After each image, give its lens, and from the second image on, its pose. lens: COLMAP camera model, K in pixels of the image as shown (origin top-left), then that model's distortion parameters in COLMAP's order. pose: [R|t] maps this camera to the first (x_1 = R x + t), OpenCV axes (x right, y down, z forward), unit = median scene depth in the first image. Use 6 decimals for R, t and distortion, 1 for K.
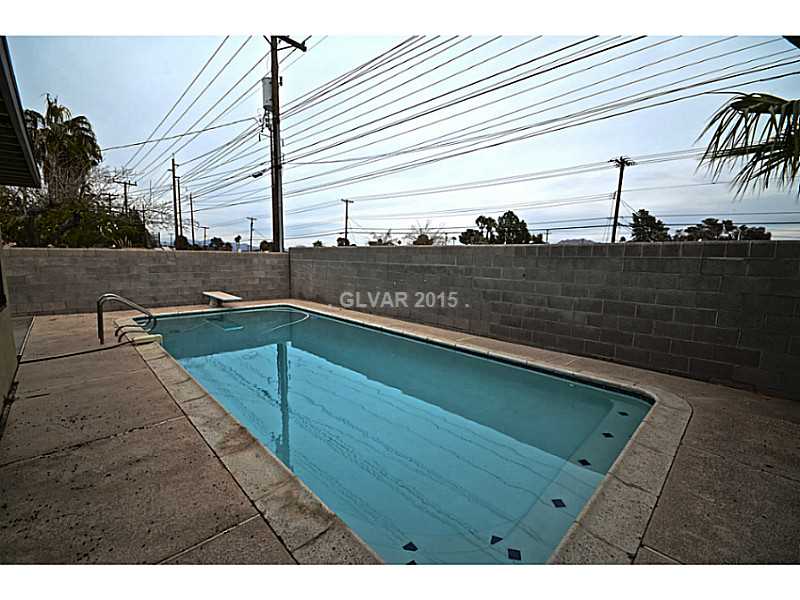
lens RADIAL K [[352.0, 0, 401.8], [0, 352.0, 298.7], [0, 0, 1]] dist [-0.009349, -0.001497]
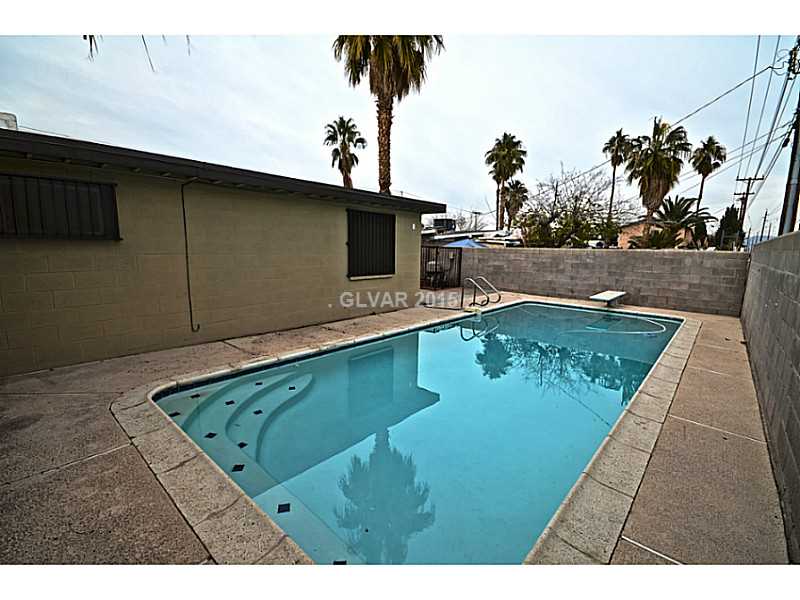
lens RADIAL K [[352.0, 0, 404.5], [0, 352.0, 300.4], [0, 0, 1]] dist [-0.009349, -0.001497]
pose [[0.068661, 0.131776, -0.988899, 0.366627], [-0.137852, 0.982983, 0.121416, -0.031335], [0.988070, 0.127985, 0.085658, 0.333601]]
